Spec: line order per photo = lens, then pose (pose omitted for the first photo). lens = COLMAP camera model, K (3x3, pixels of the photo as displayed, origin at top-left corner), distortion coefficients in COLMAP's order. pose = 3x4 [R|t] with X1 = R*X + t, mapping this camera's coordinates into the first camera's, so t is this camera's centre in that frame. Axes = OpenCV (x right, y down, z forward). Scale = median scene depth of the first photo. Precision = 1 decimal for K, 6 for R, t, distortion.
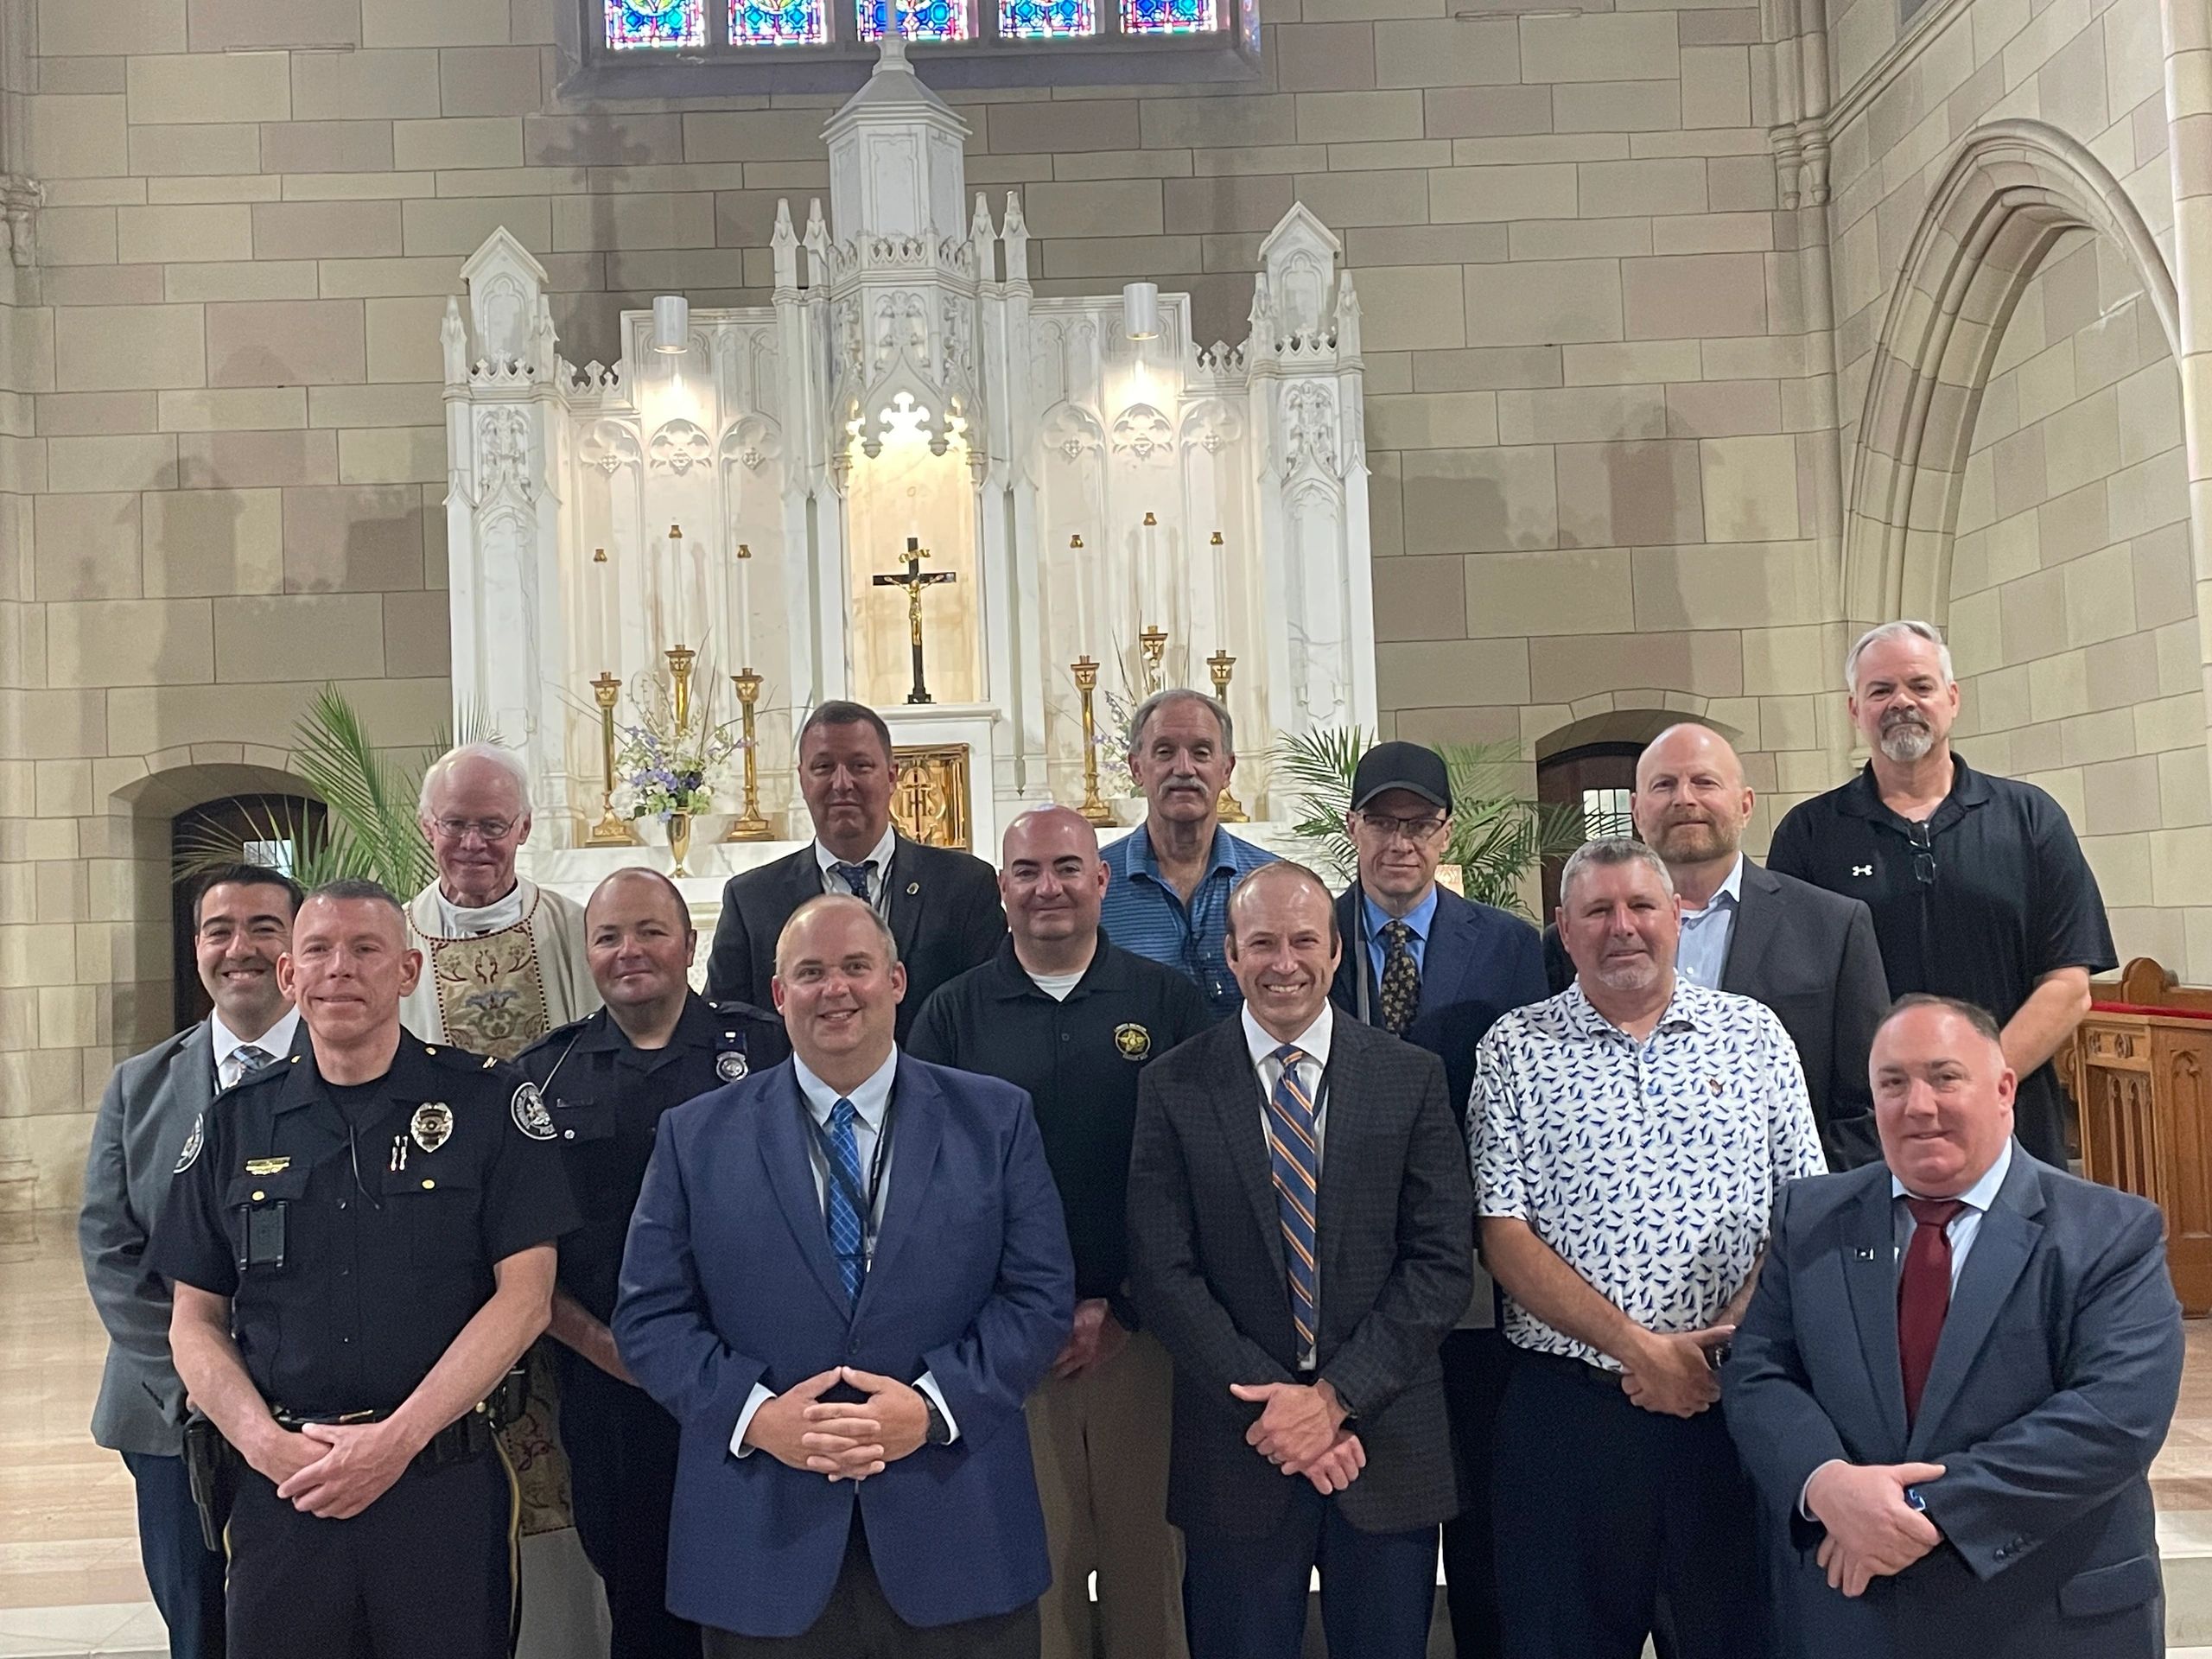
lens RADIAL K [[2685.6, 0, 1109.5], [0, 2685.6, 826.3], [0, 0, 1]] dist [0.096841, 0.000000]
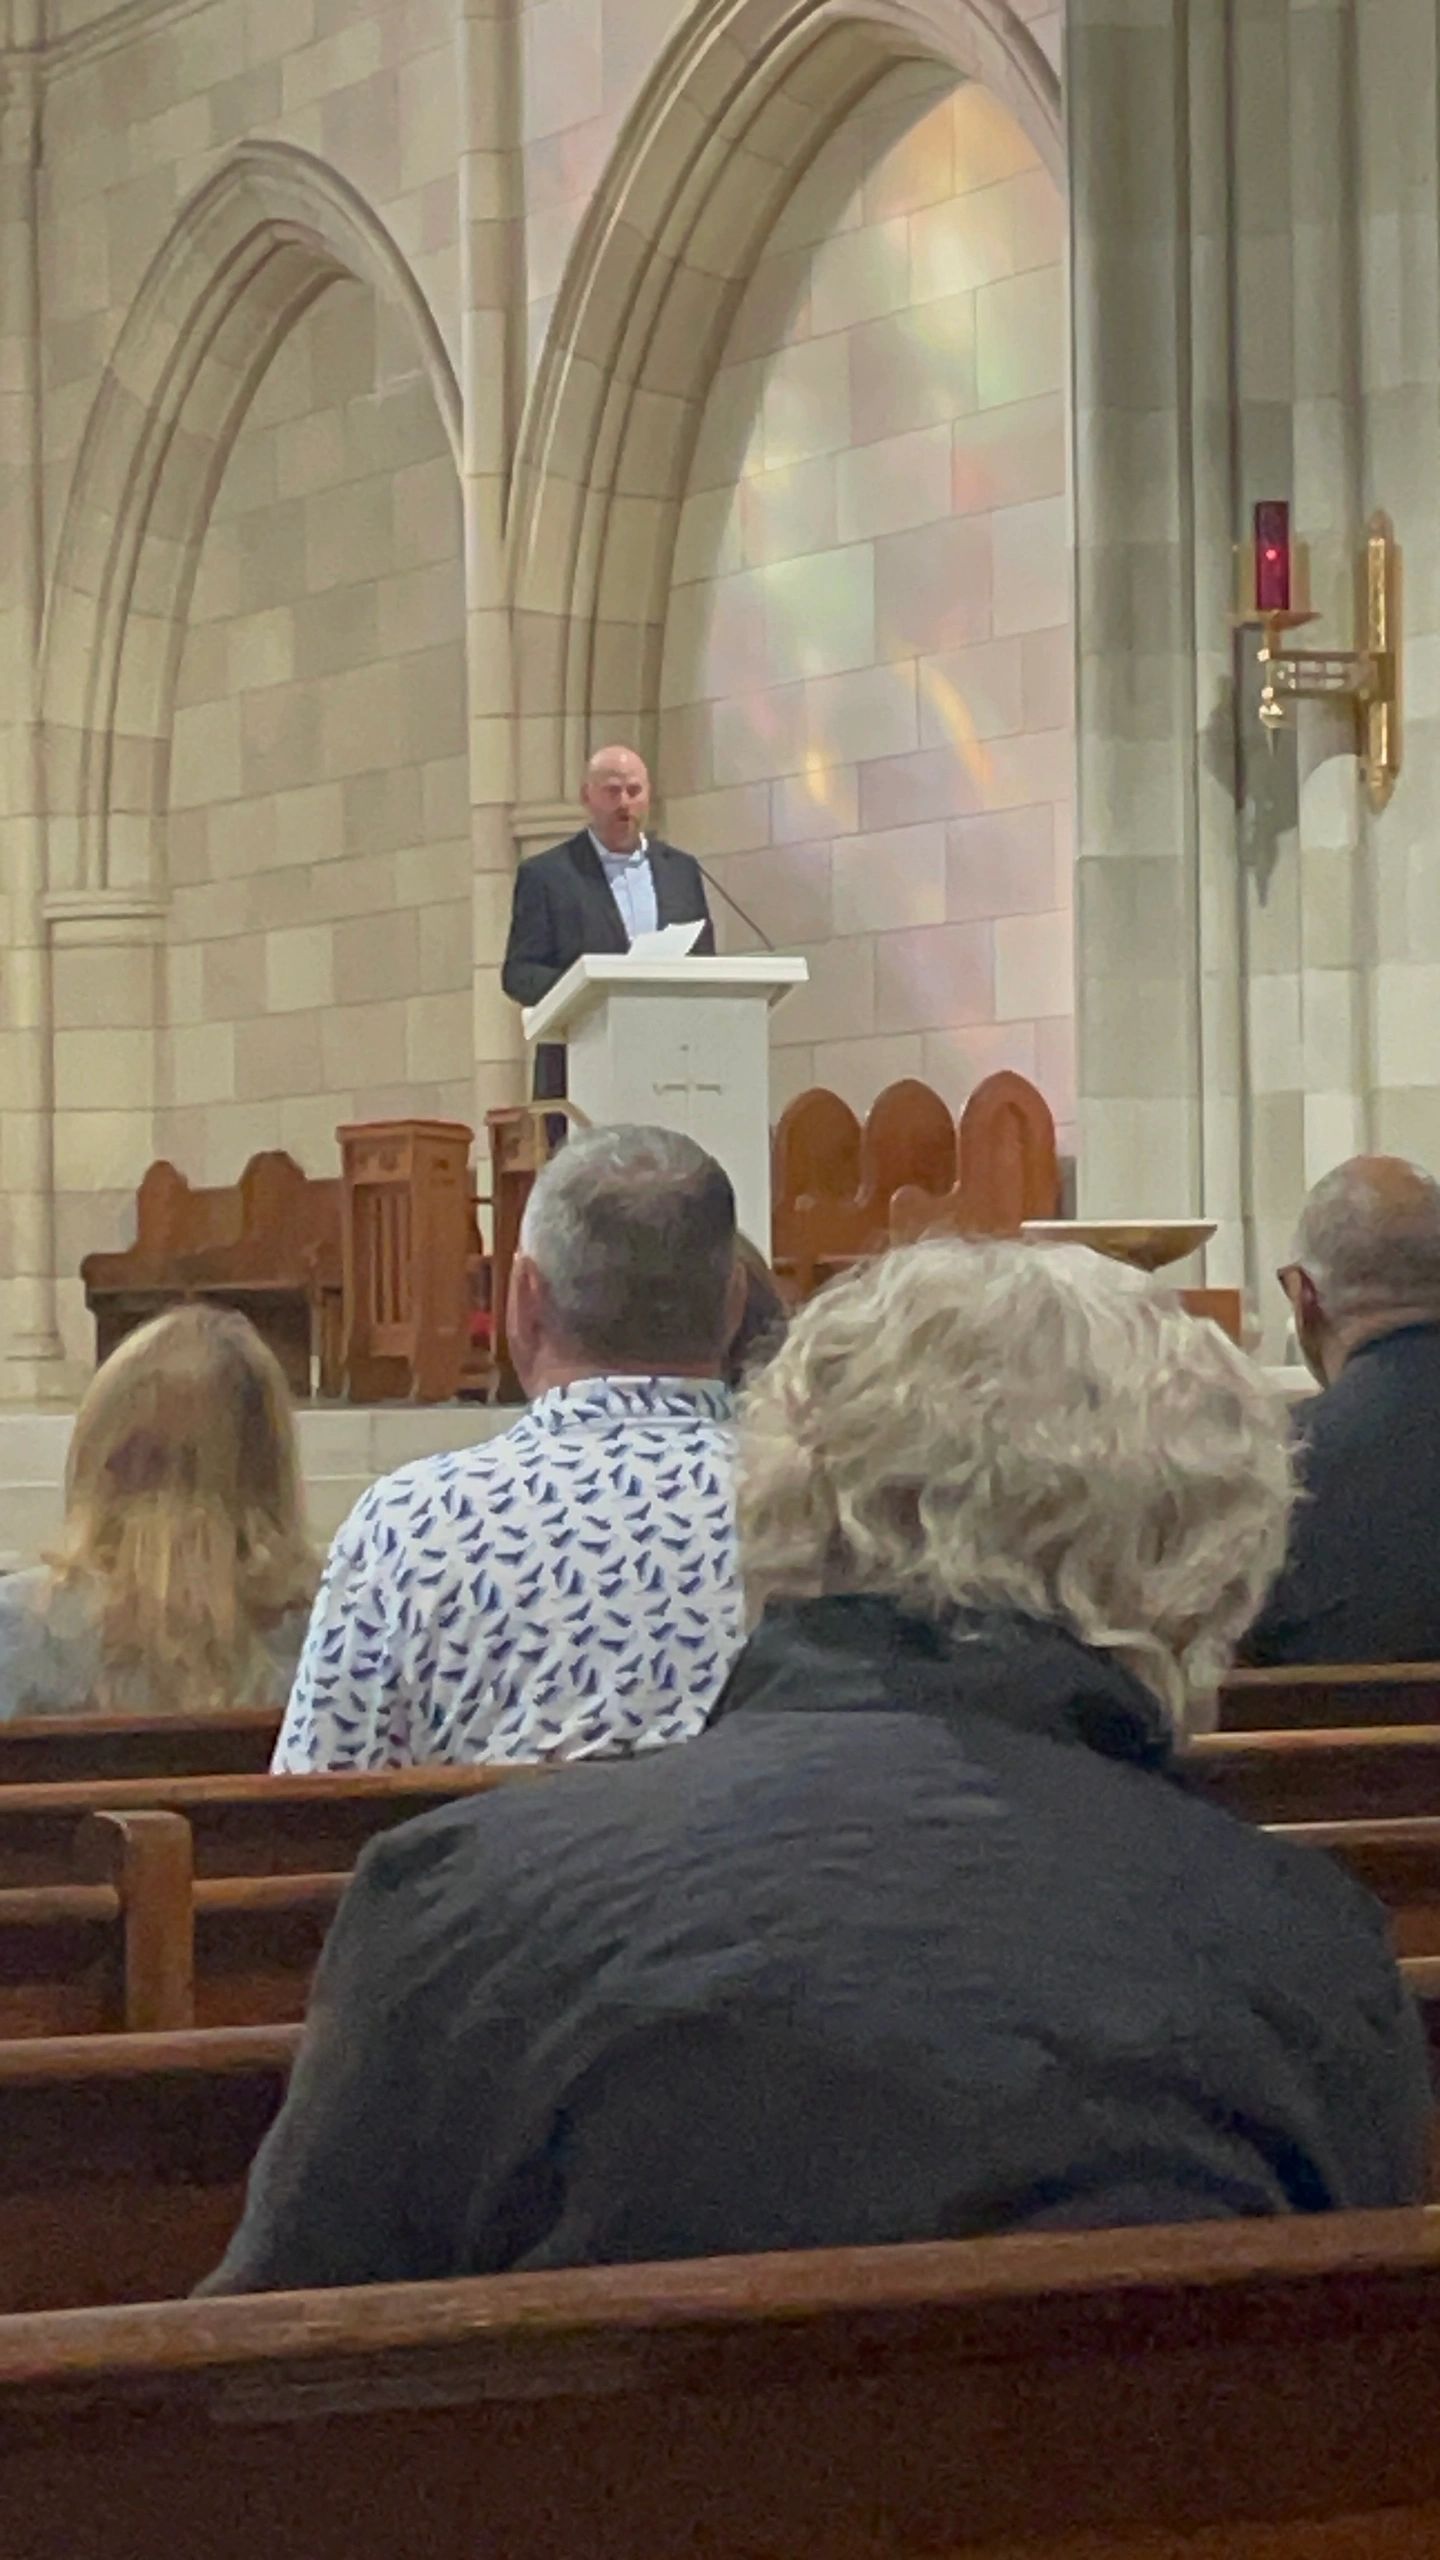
lens RADIAL K [[7400.4, 0, 719.4], [0, 7400.4, 1280.3], [0, 0, 1]] dist [-0.252297, 0.000000]
pose [[0.911800, 0.043093, 0.408367, -0.440155], [-0.046651, 0.998910, -0.001247, 0.082562], [-0.407976, -0.017913, 0.912817, -1.081464]]
